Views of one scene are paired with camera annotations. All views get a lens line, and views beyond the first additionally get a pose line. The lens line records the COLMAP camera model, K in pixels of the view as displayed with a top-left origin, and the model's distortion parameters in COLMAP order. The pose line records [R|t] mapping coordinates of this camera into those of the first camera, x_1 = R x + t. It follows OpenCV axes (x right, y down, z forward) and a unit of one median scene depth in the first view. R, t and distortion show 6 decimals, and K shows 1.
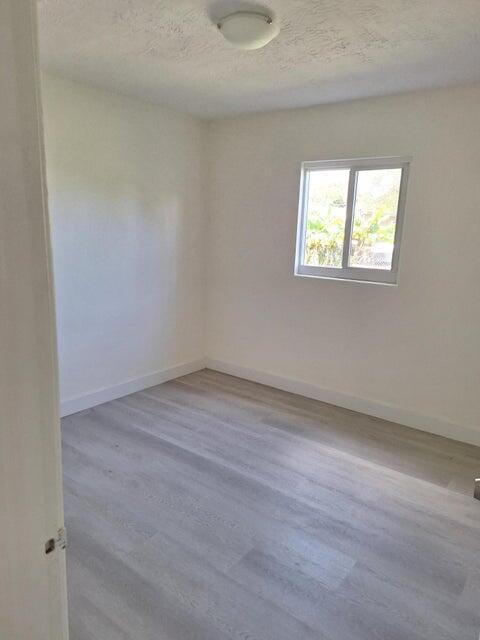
lens RADIAL K [[439.4, 0, 240.0], [0, 439.4, 320.0], [0, 0, 1]] dist [0.000887, -0.001992]
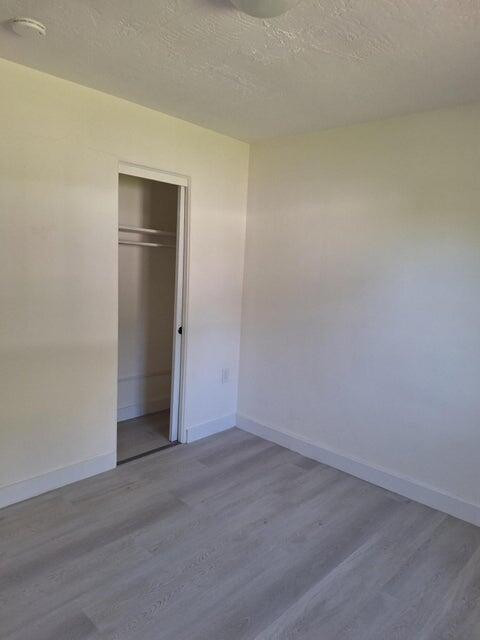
lens RADIAL K [[439.4, 0, 240.0], [0, 439.4, 320.0], [0, 0, 1]] dist [0.000887, -0.001992]
pose [[-0.066022, 0.115236, -0.991142, 0.523457], [-0.268477, 0.954626, 0.128874, -0.160087], [0.961021, 0.274608, -0.032088, 0.743163]]
